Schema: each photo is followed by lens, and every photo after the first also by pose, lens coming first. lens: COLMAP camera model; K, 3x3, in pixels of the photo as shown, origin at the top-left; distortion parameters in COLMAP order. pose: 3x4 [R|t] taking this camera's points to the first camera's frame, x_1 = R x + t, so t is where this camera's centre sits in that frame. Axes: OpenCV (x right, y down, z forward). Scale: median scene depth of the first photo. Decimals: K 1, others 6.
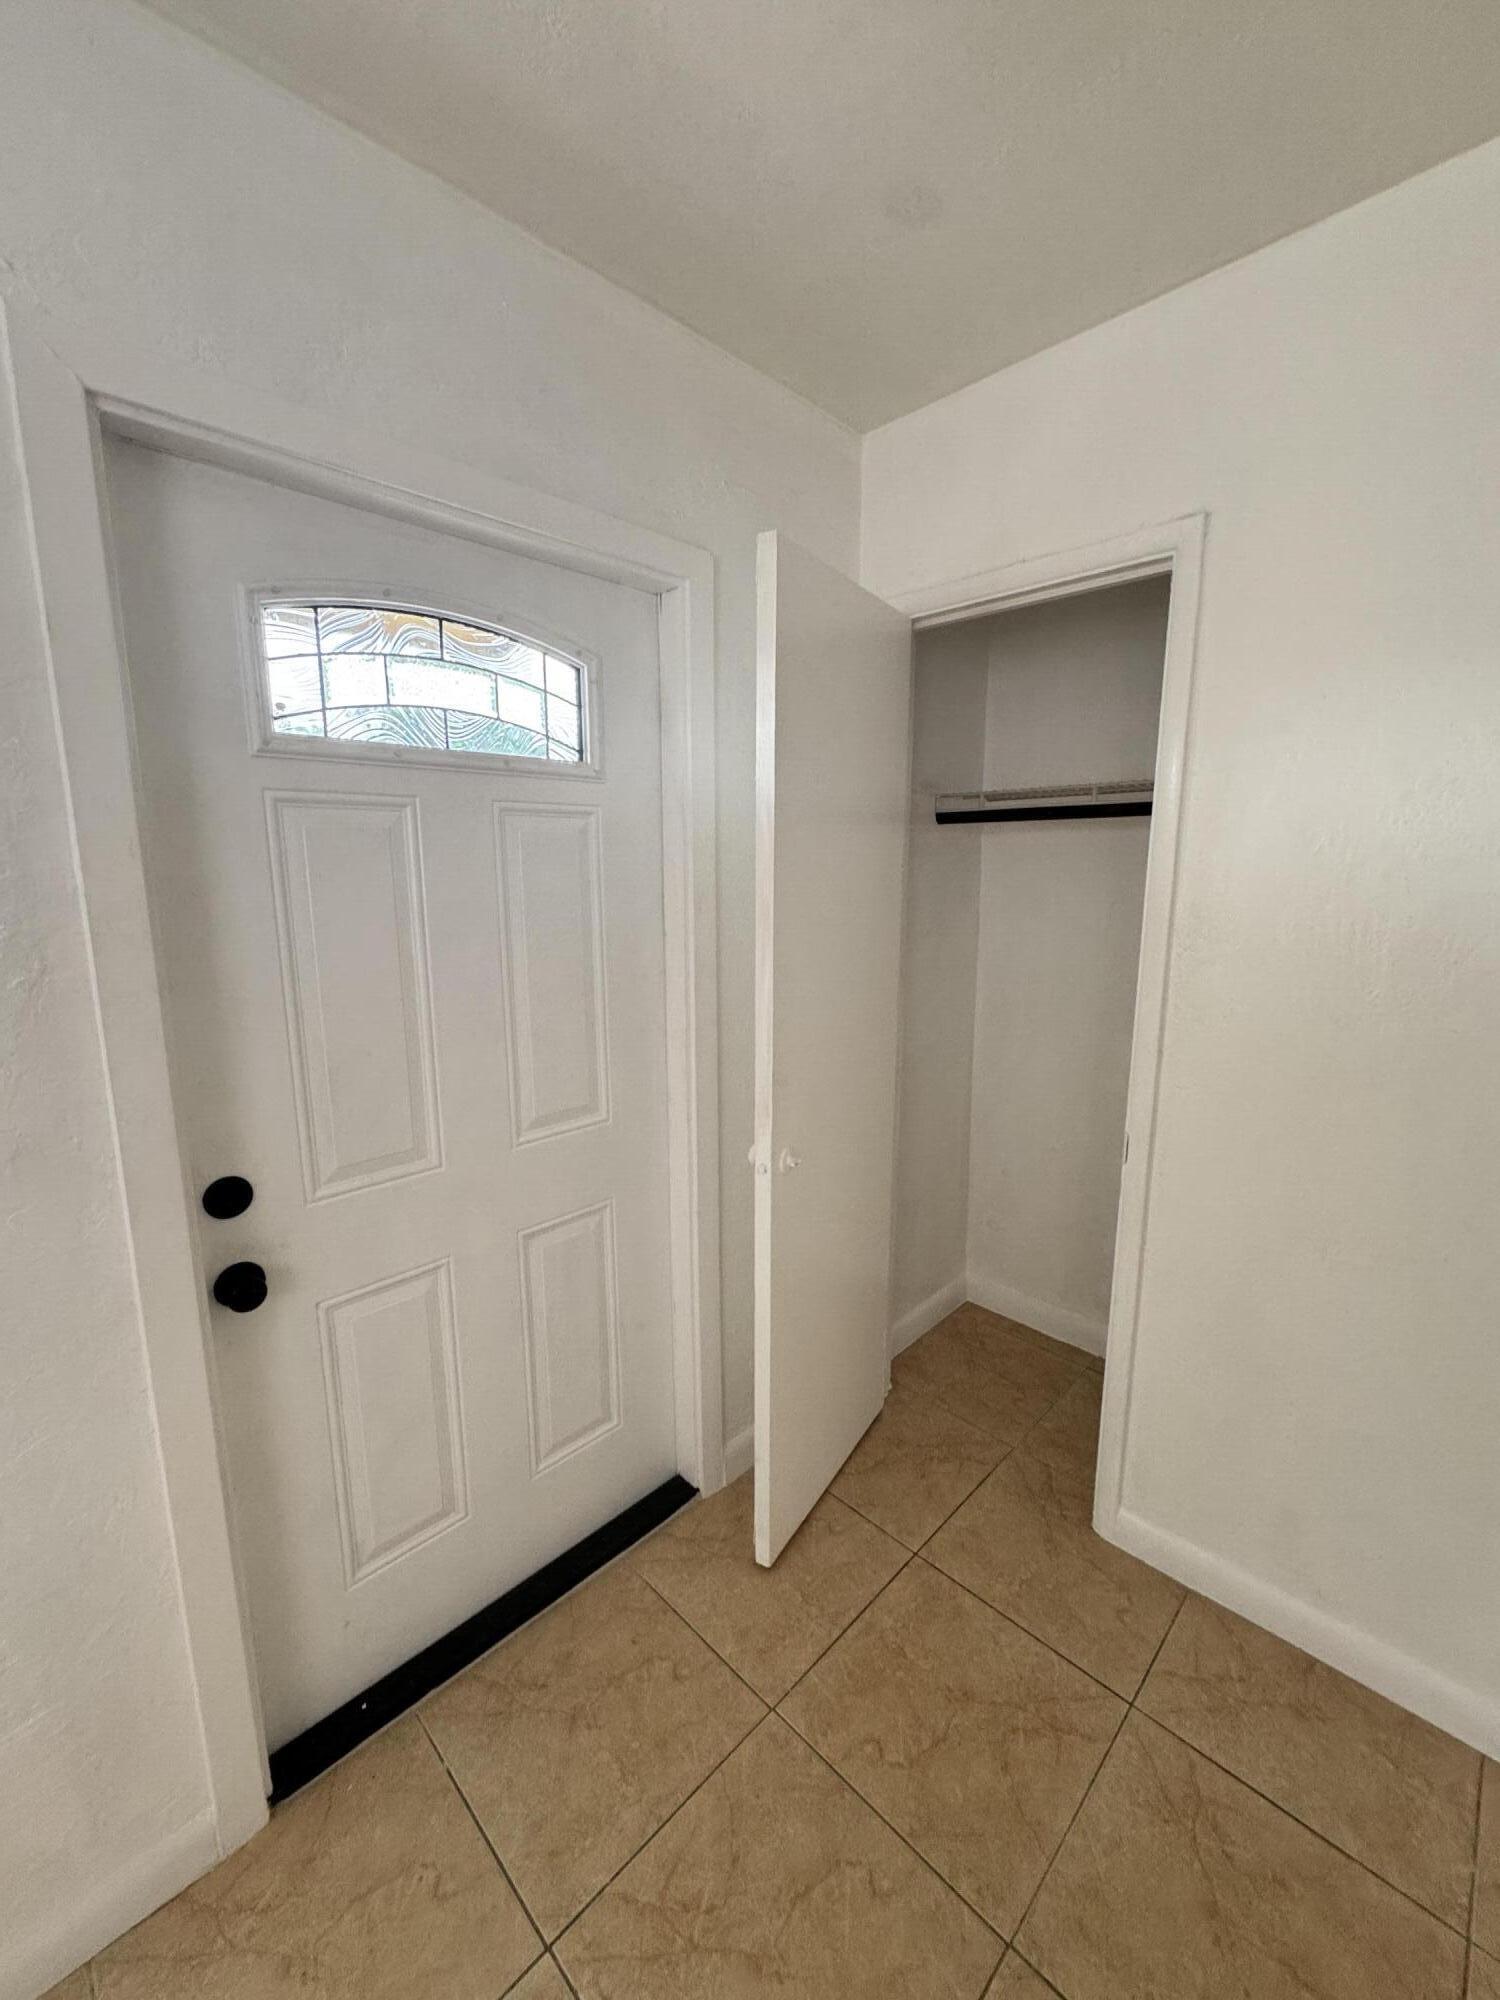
lens RADIAL K [[805.1, 0, 749.4], [0, 805.1, 998.2], [0, 0, 1]] dist [-0.001097, 0.000129]
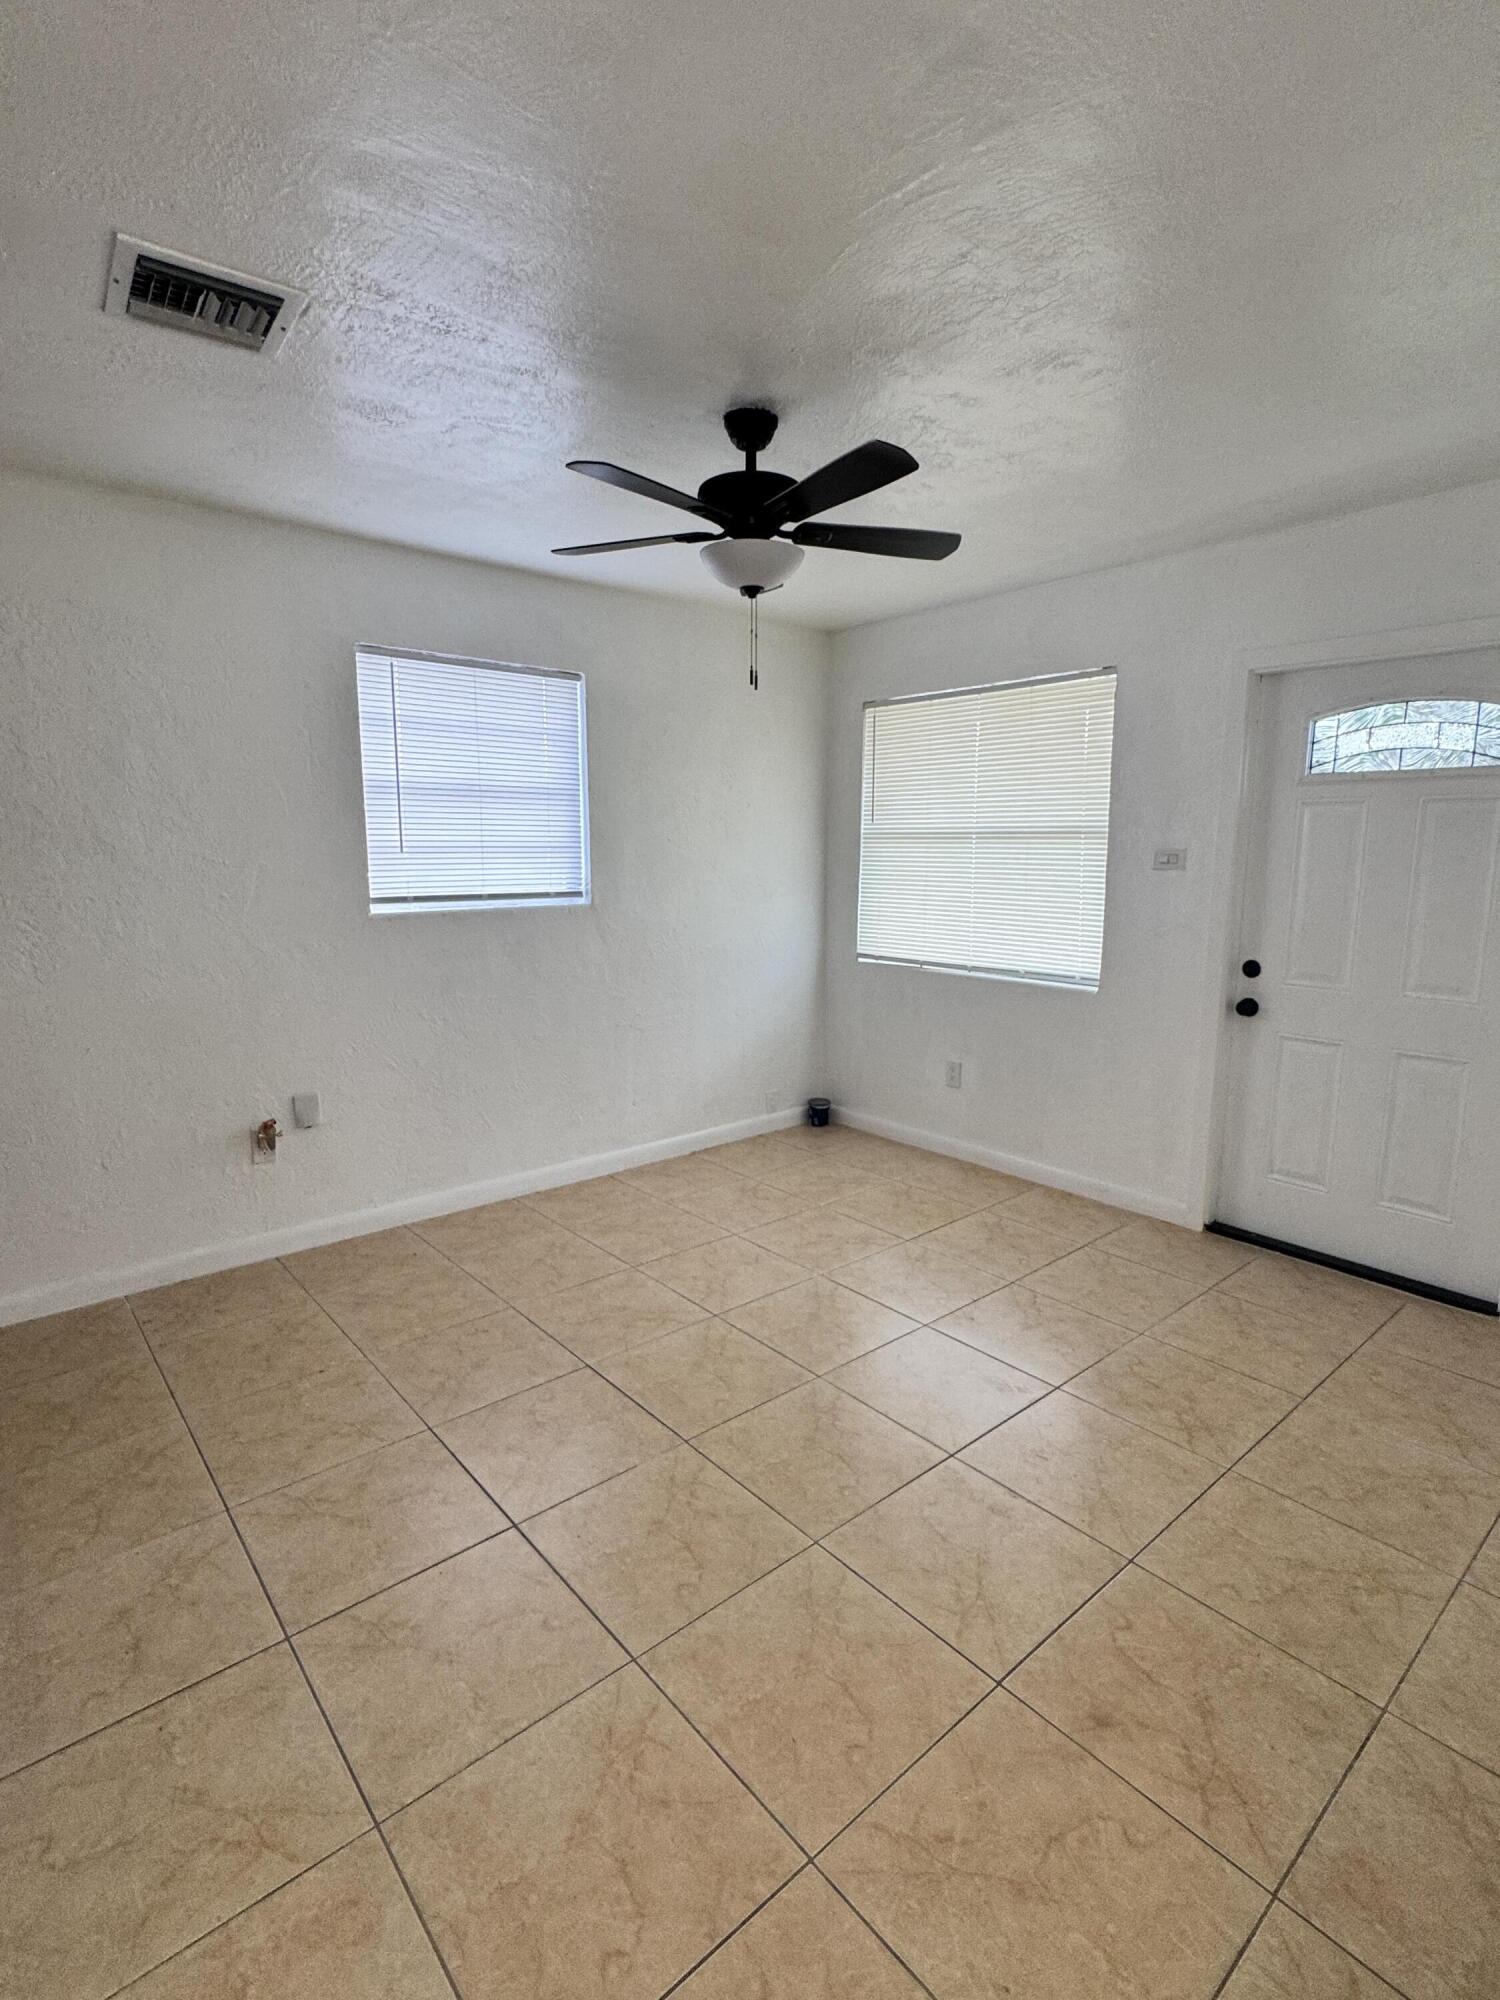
lens RADIAL K [[972.7, 0, 745.9], [0, 972.7, 996.4], [0, 0, 1]] dist [-0.004814, -0.000449]
pose [[-0.084283, 0.163426, -0.982949, 2.090303], [-0.166964, 0.970196, 0.175622, 0.060246], [0.982354, 0.178919, -0.054485, -0.268756]]
